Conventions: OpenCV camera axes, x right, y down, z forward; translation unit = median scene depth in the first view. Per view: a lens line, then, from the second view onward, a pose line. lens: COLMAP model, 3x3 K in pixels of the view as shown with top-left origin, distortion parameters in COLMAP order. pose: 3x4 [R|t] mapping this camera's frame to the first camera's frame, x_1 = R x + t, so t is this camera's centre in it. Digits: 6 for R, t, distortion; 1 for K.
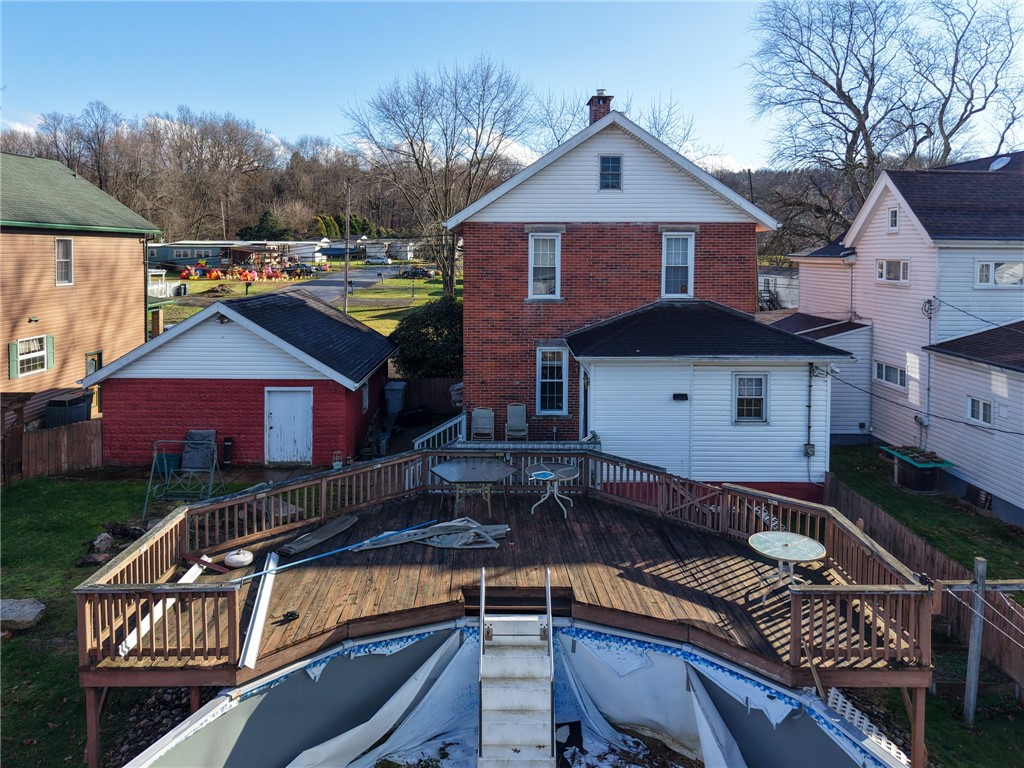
lens RADIAL K [[739.6, 0, 505.3], [0, 739.6, 284.8], [0, 0, 1]] dist [0.007938, -0.000729]
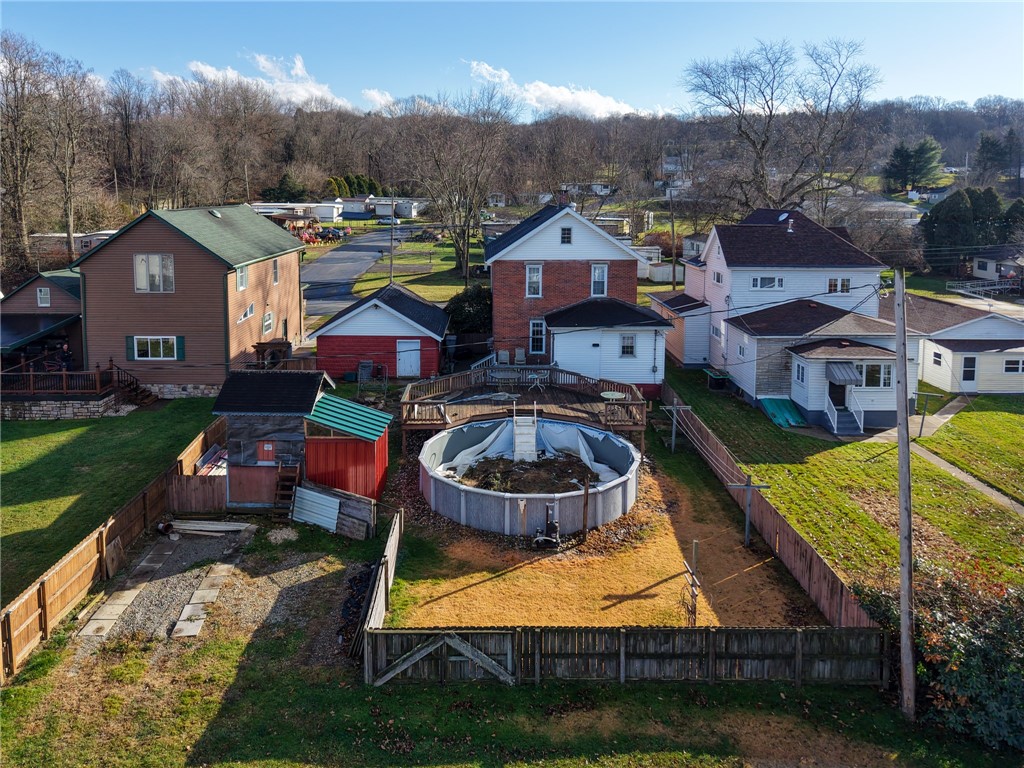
lens RADIAL K [[735.1, 0, 483.2], [0, 735.1, 265.6], [0, 0, 1]] dist [-0.002337, -0.002296]
pose [[0.999864, -0.002092, -0.016330, -0.054112], [0.002952, 0.998599, 0.052840, -0.177215], [0.016196, -0.052881, 0.998469, -1.035679]]
